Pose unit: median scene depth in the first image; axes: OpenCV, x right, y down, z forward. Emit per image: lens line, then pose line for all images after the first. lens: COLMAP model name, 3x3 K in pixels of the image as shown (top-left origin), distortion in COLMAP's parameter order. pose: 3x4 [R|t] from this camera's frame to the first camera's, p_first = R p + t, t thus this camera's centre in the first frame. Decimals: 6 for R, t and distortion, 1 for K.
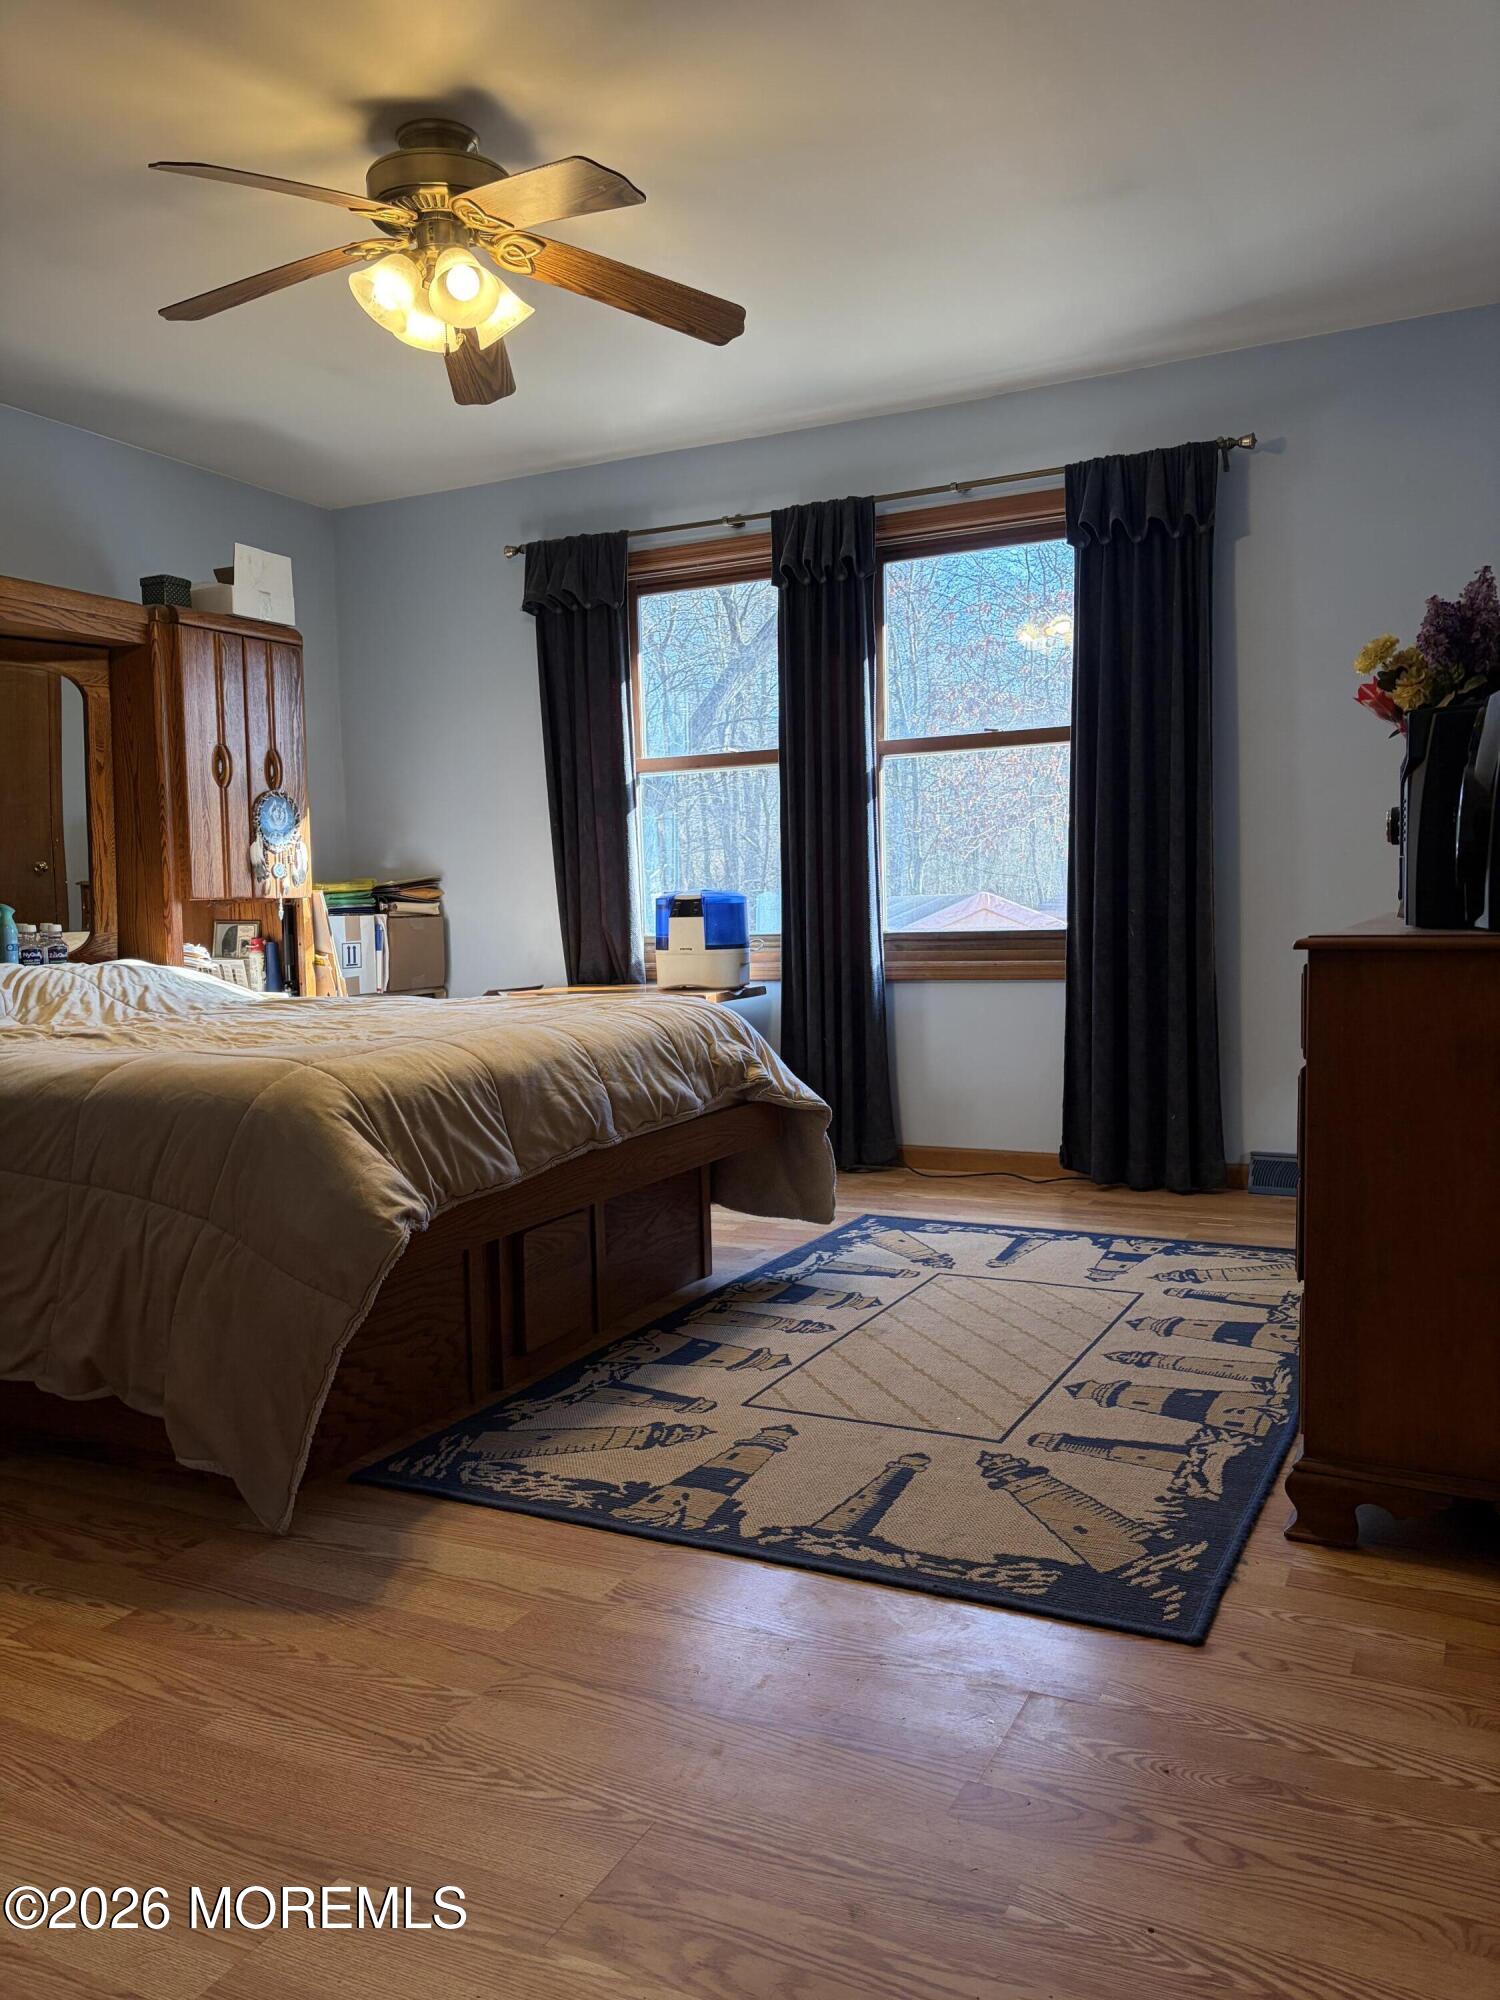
lens RADIAL K [[1502.2, 0, 757.2], [0, 1502.2, 1004.3], [0, 0, 1]] dist [0.028225, 0.001888]
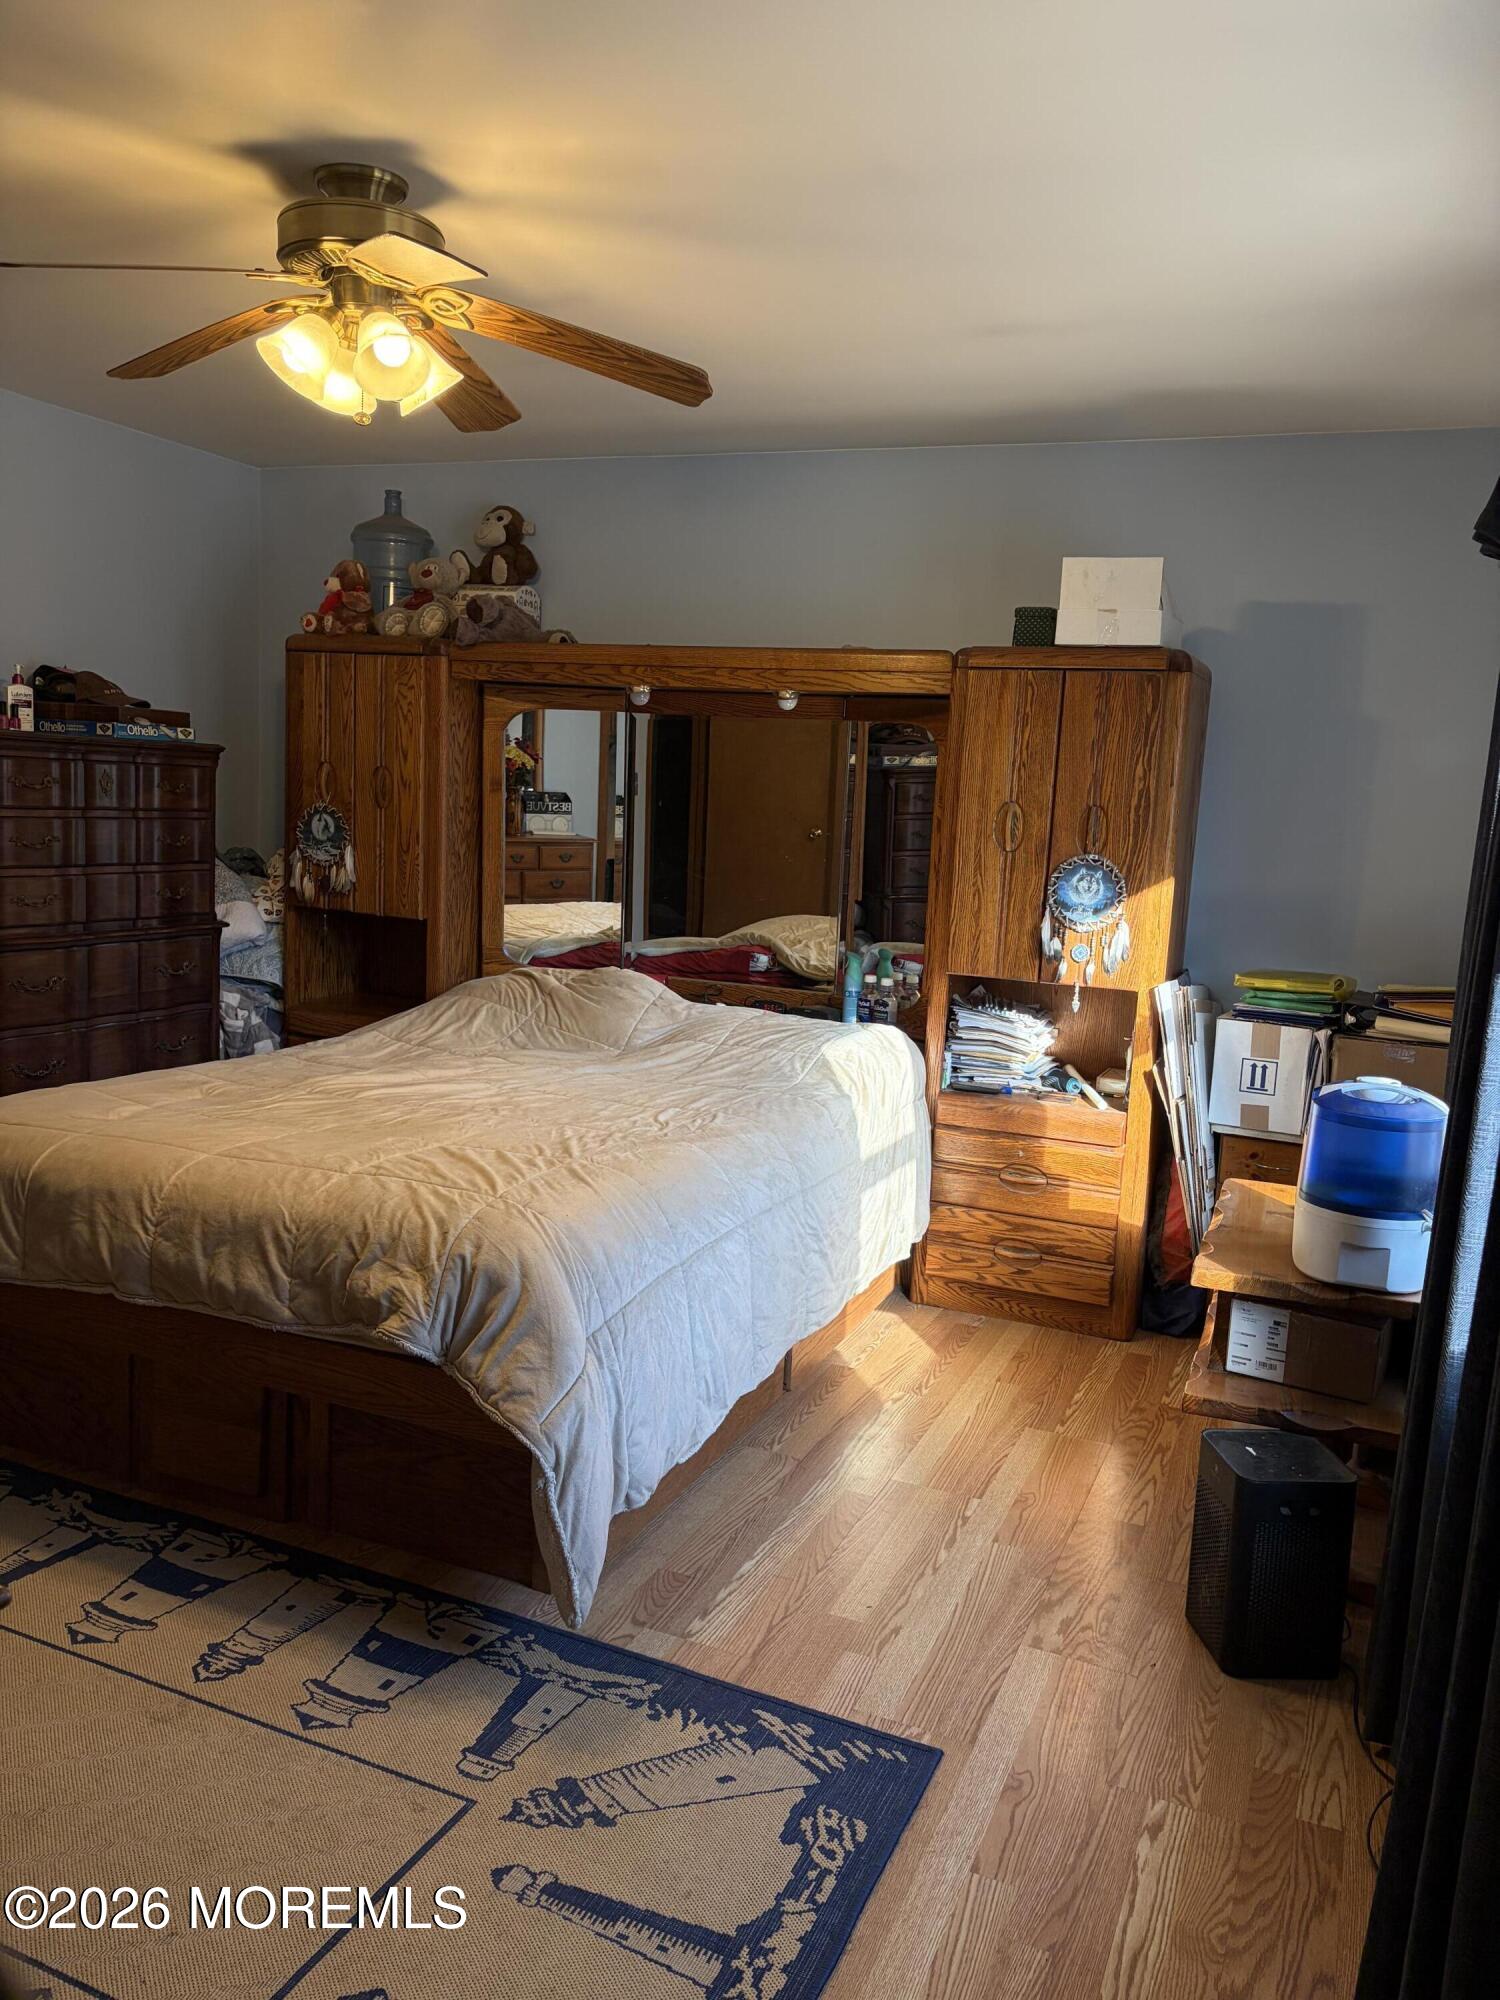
lens RADIAL K [[1502.2, 0, 754.3], [0, 1502.2, 998.5], [0, 0, 1]] dist [0.028225, 0.001888]
pose [[0.055579, 0.158389, -0.985811, 0.648789], [-0.126770, 0.980466, 0.150383, -0.221981], [0.990374, 0.116613, 0.074572, 1.030646]]
